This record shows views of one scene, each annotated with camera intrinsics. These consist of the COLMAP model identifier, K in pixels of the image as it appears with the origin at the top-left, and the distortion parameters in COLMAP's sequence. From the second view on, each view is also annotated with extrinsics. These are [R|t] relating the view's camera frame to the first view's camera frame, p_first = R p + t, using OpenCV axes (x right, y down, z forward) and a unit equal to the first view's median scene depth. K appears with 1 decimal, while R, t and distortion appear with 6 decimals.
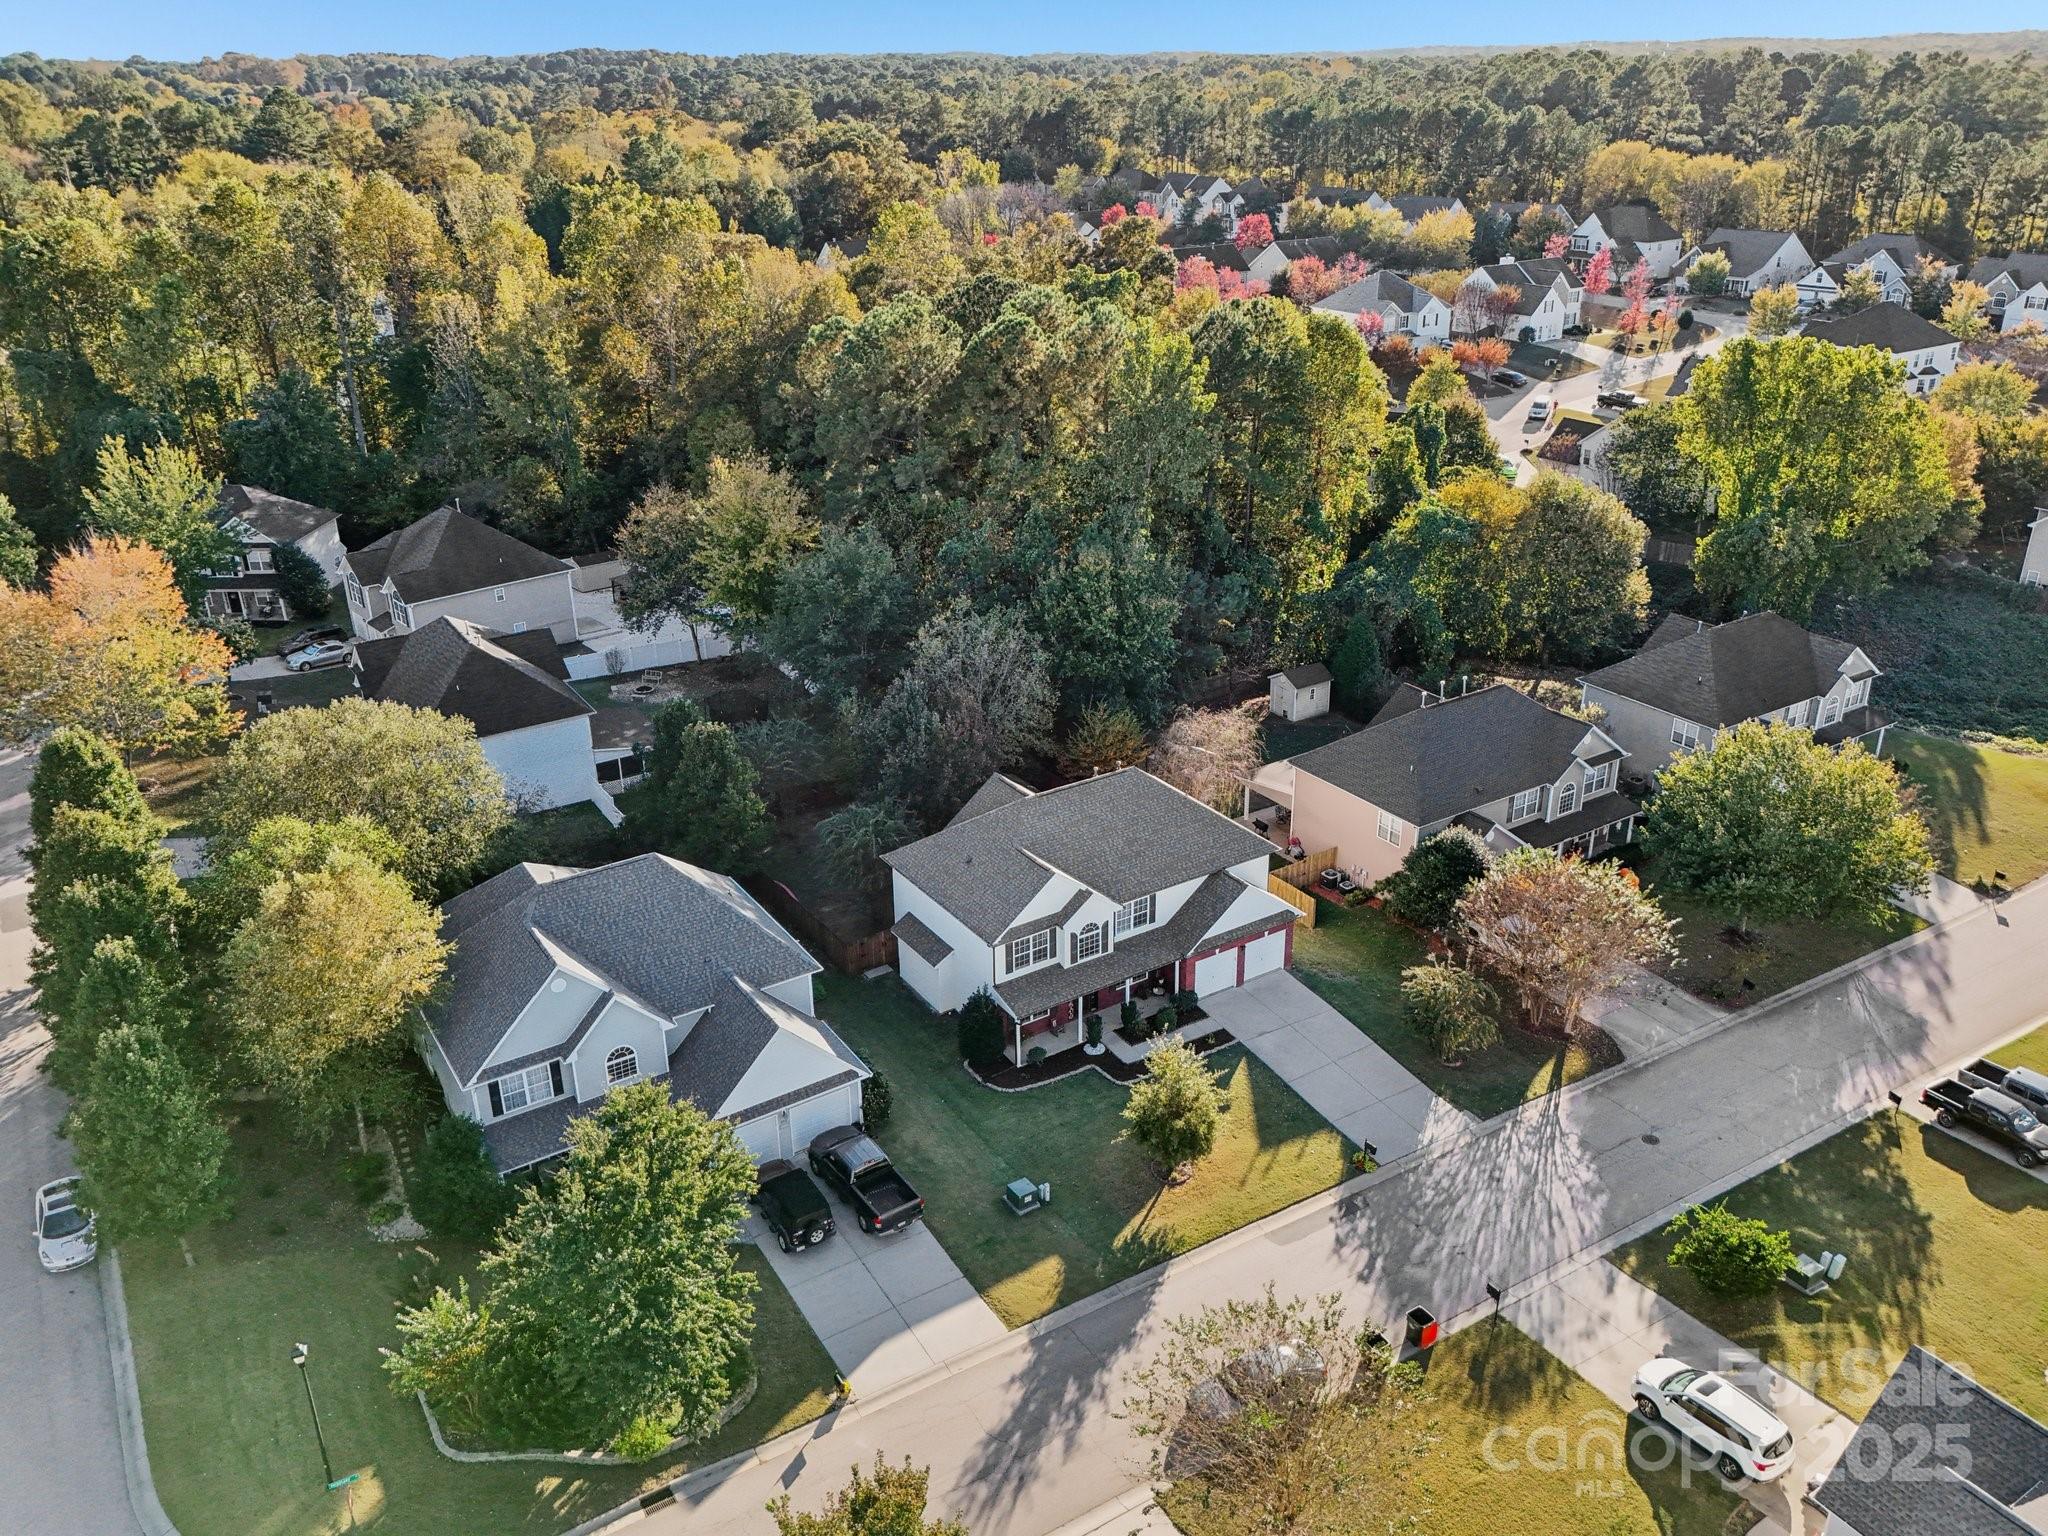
lens RADIAL K [[1517.5, 0, 1024.0], [0, 1517.5, 768.0], [0, 0, 1]] dist [0.025633, 0.001009]
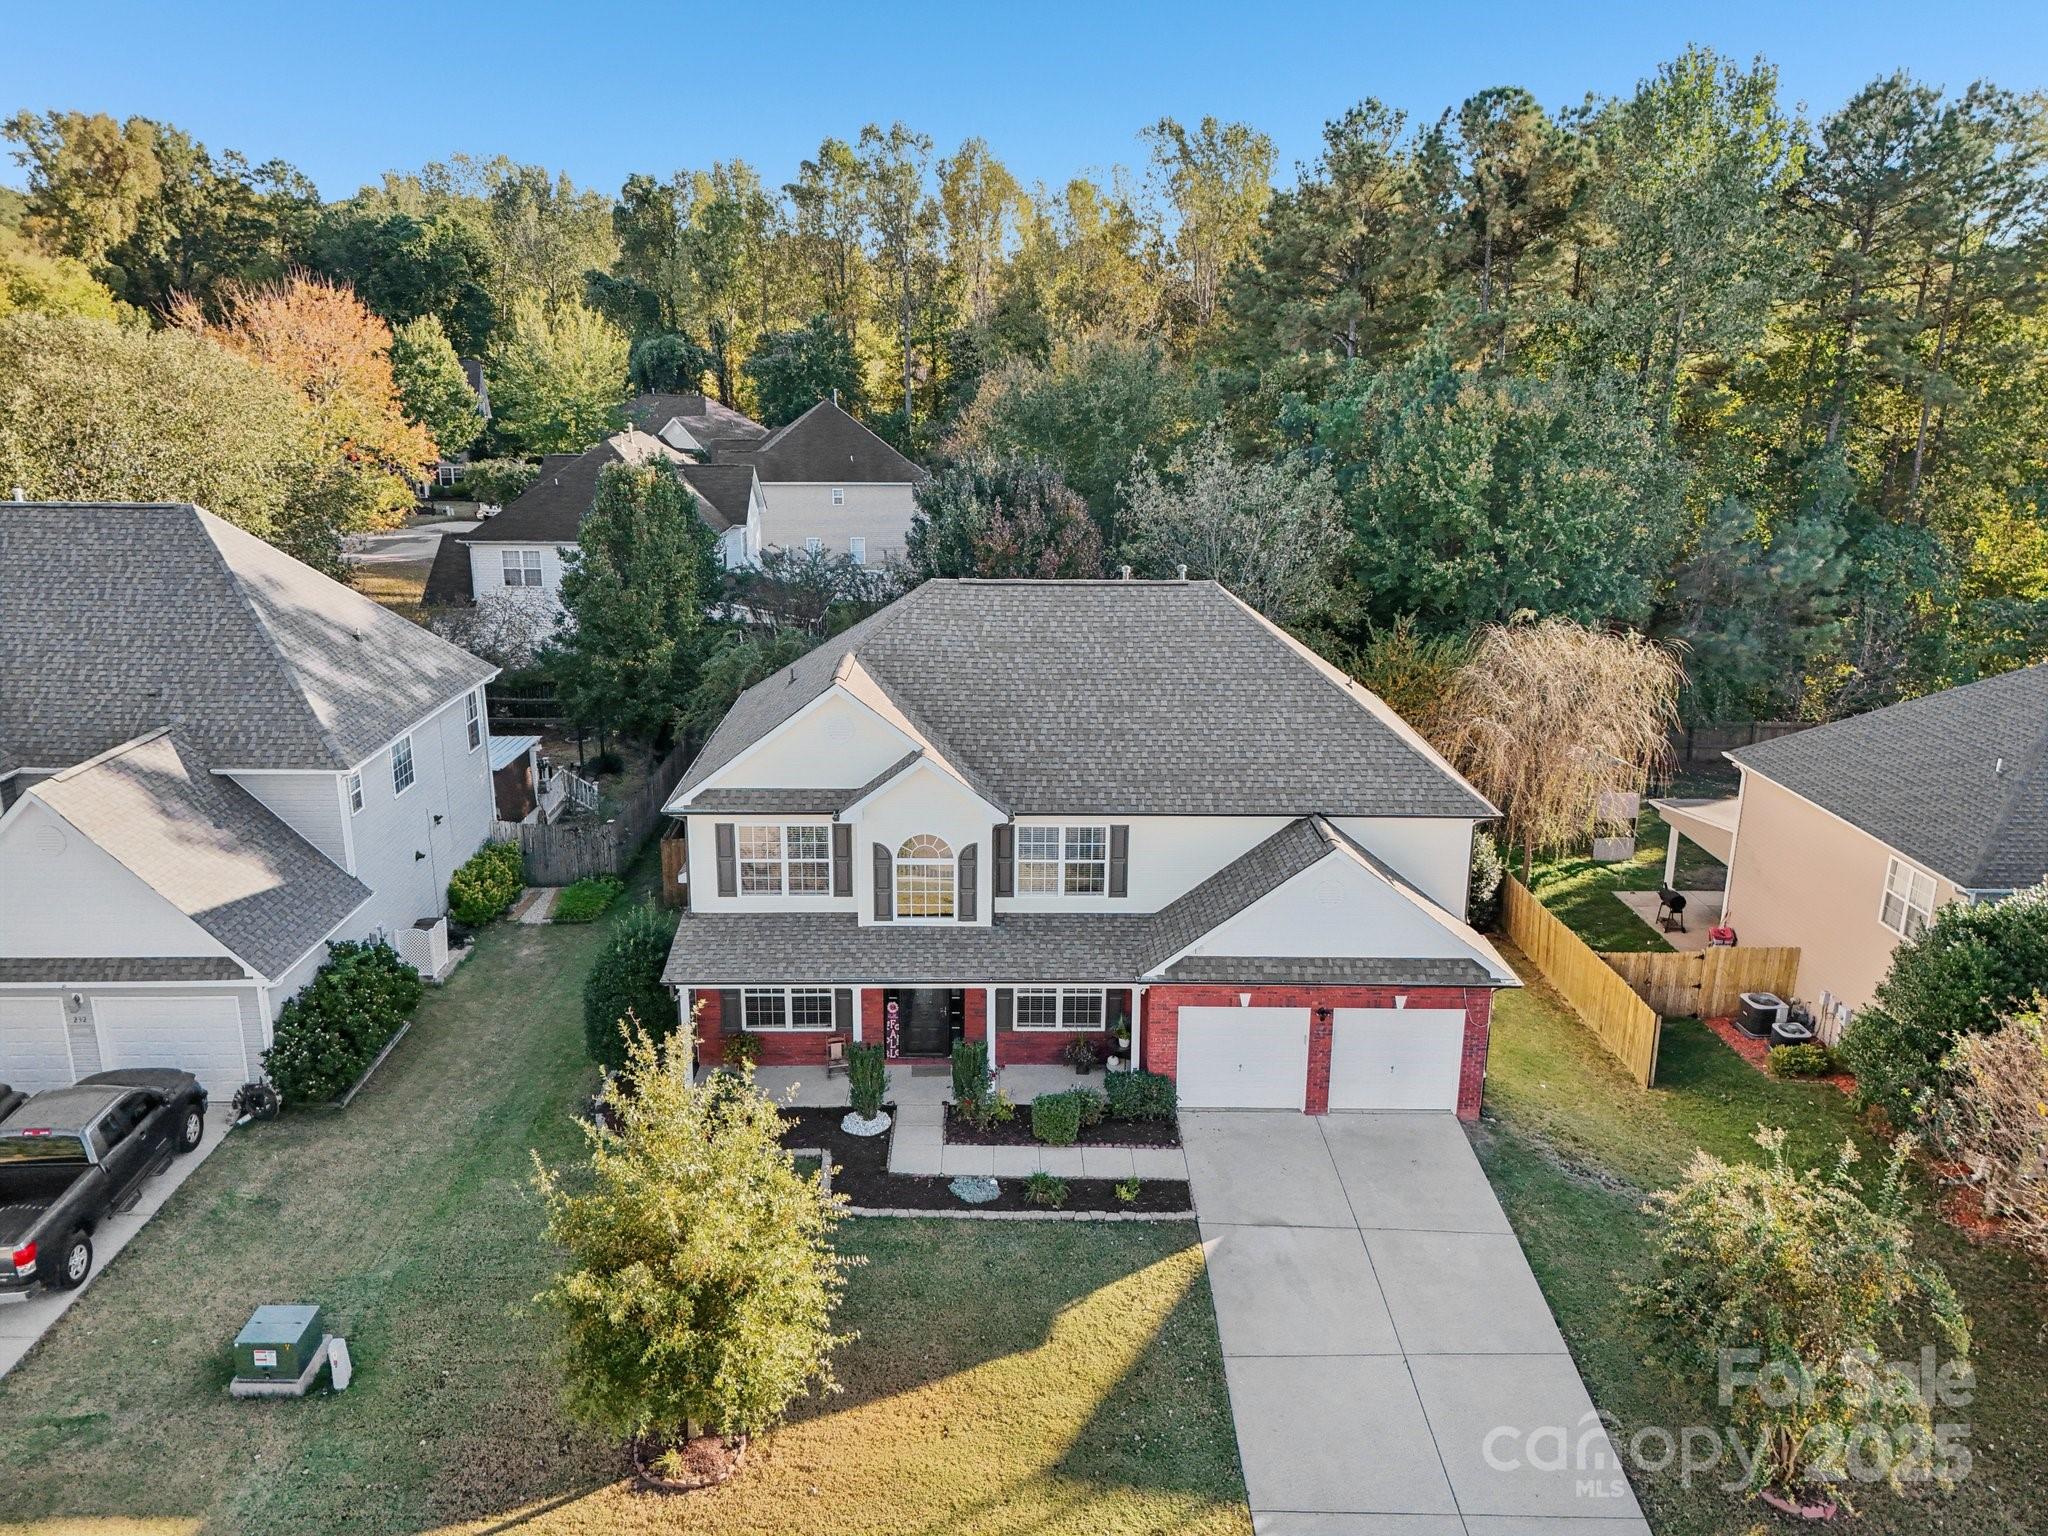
lens RADIAL K [[1517.5, 0, 1024.0], [0, 1517.5, 768.0], [0, 0, 1]] dist [0.025633, 0.001009]
pose [[0.853941, 0.170173, -0.491759, 0.276162], [-0.237349, 0.968364, -0.077056, 0.109761], [0.463088, 0.182519, 0.867315, 0.629404]]
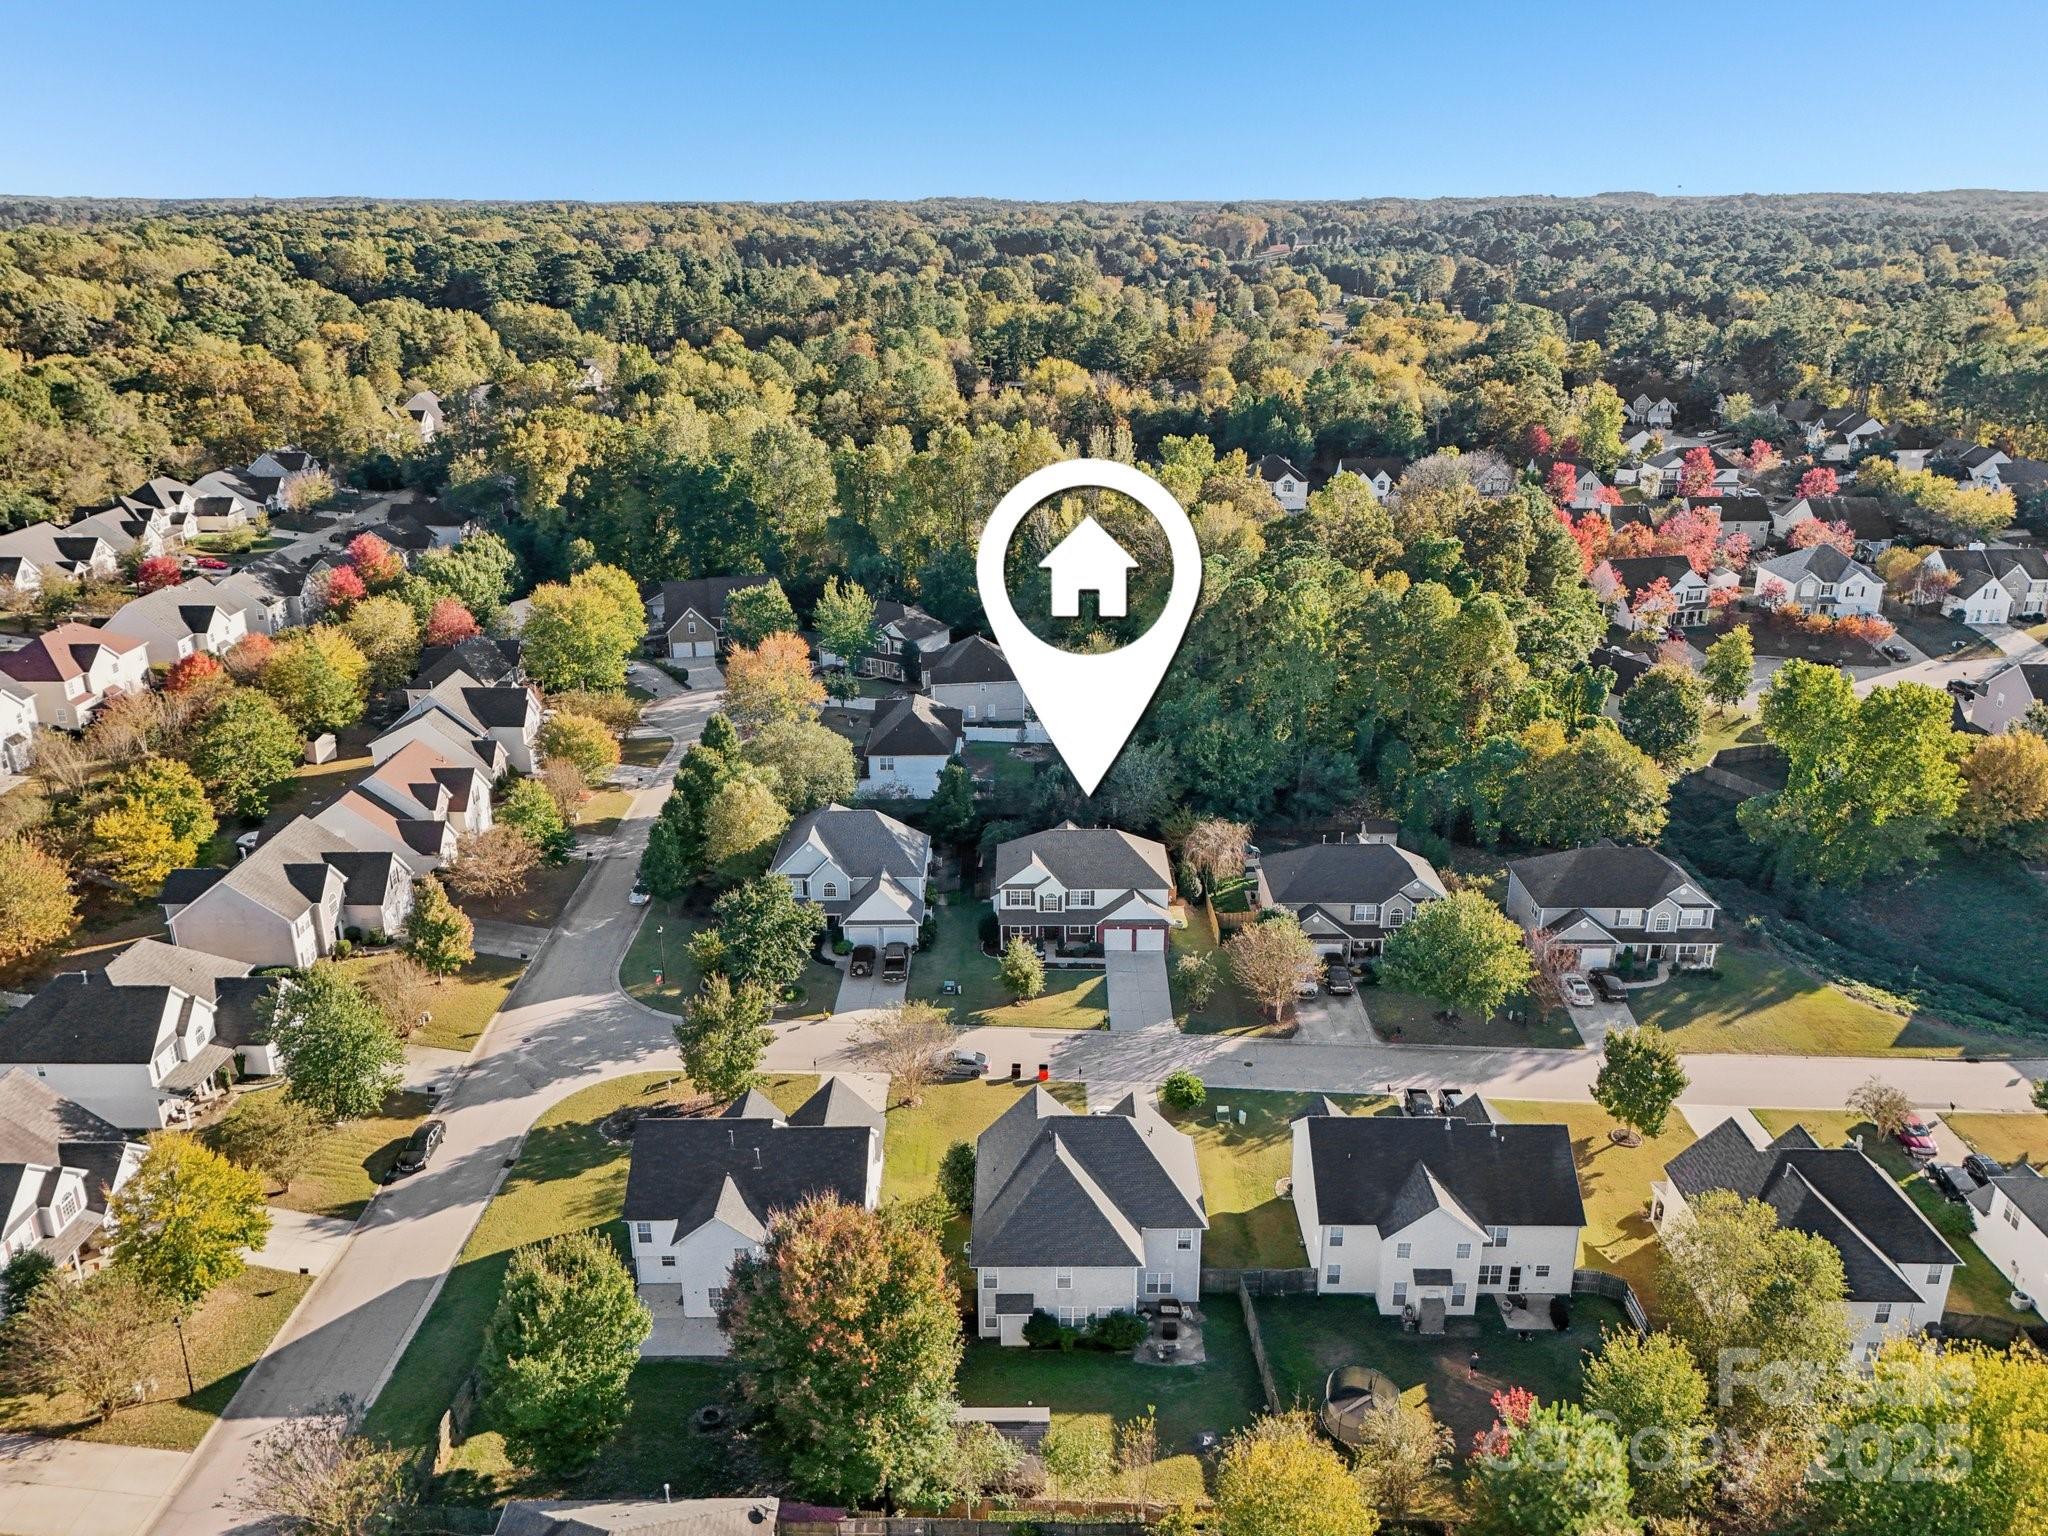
lens RADIAL K [[1438.0, 0, 1024.0], [0, 1438.0, 768.0], [0, 0, 1]] dist [0.024010, 0.000237]
pose [[0.843253, 0.199341, -0.499187, 0.947688], [-0.231468, 0.972839, -0.002524, -0.049764], [0.485125, 0.117674, 0.866491, -0.726220]]
